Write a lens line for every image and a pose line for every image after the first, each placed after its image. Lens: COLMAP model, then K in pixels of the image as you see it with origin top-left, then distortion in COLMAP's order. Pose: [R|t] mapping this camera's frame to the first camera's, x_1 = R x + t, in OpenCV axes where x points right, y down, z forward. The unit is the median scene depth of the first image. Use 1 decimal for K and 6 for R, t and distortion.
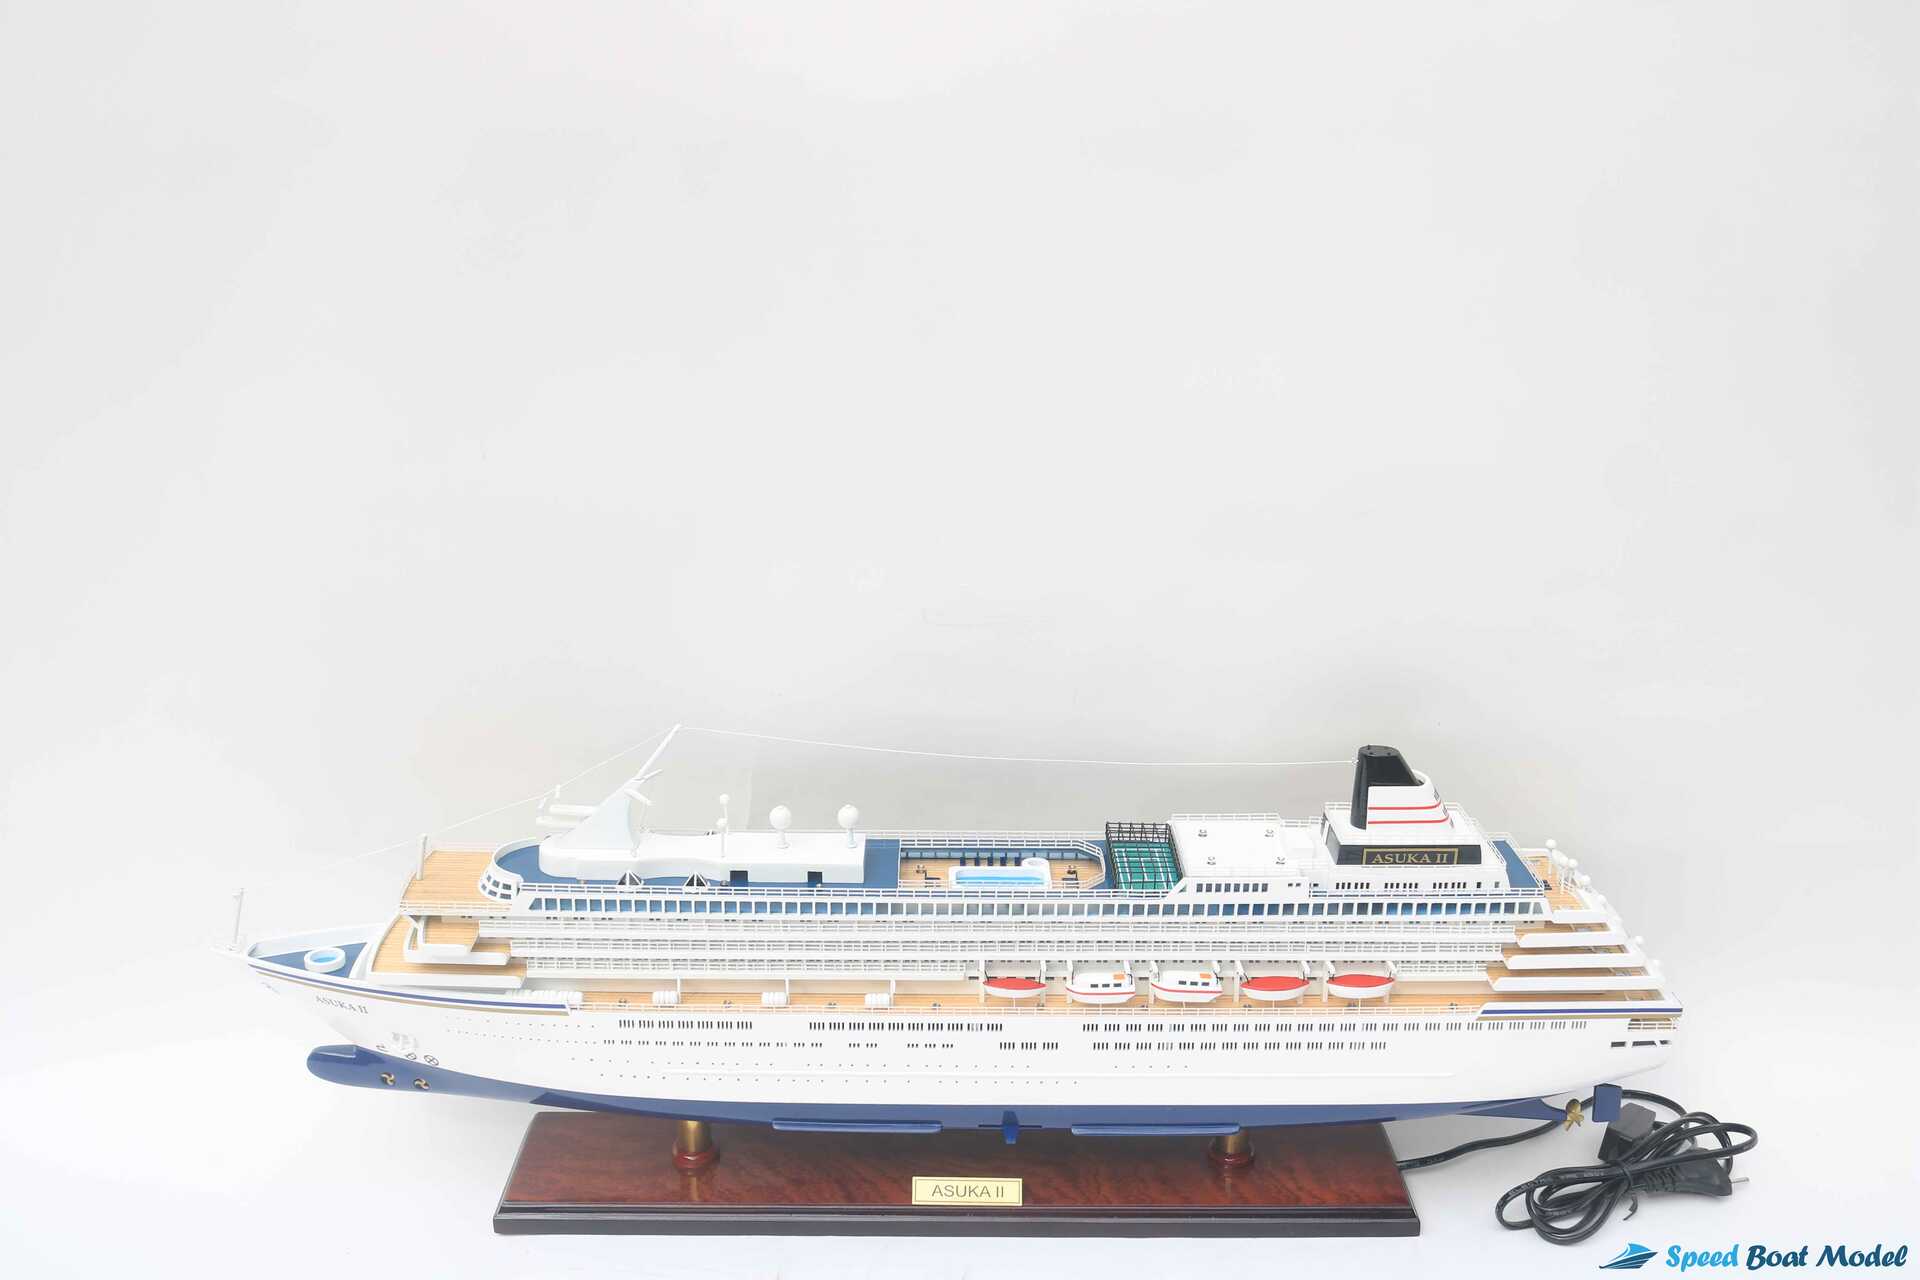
lens RADIAL K [[2041.8, 0, 960.0], [0, 2041.8, 640.0], [0, 0, 1]] dist [-0.000130, -0.001263]
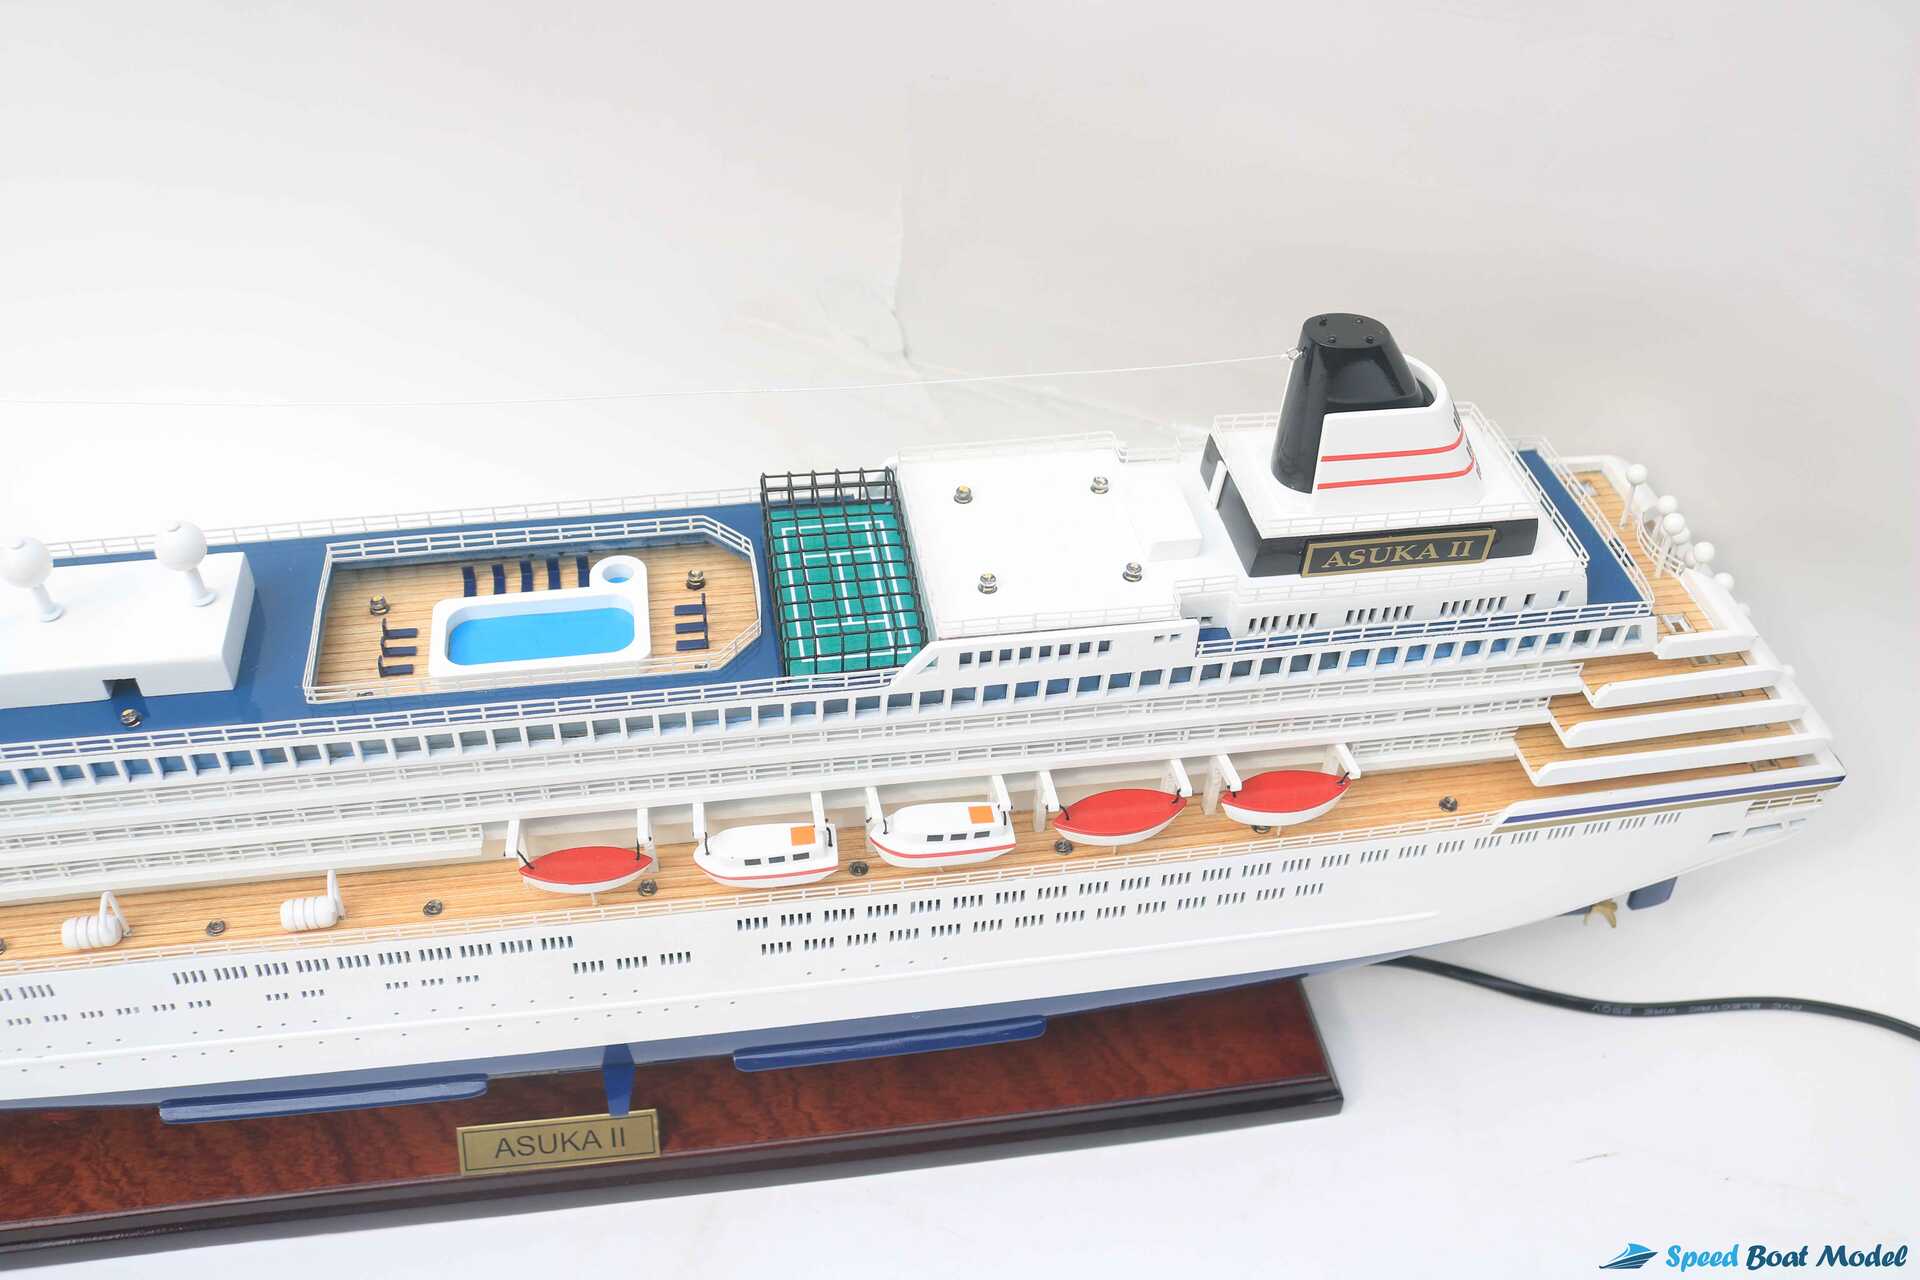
lens RADIAL K [[1704.4, 0, 960.0], [0, 1704.4, 640.0], [0, 0, 1]] dist [-0.119866, 0.012060]
pose [[0.988616, -0.083682, 0.125045, 0.067961], [0.024309, 0.908986, 0.416116, -0.041839], [-0.148485, -0.408339, 0.900673, 0.651256]]
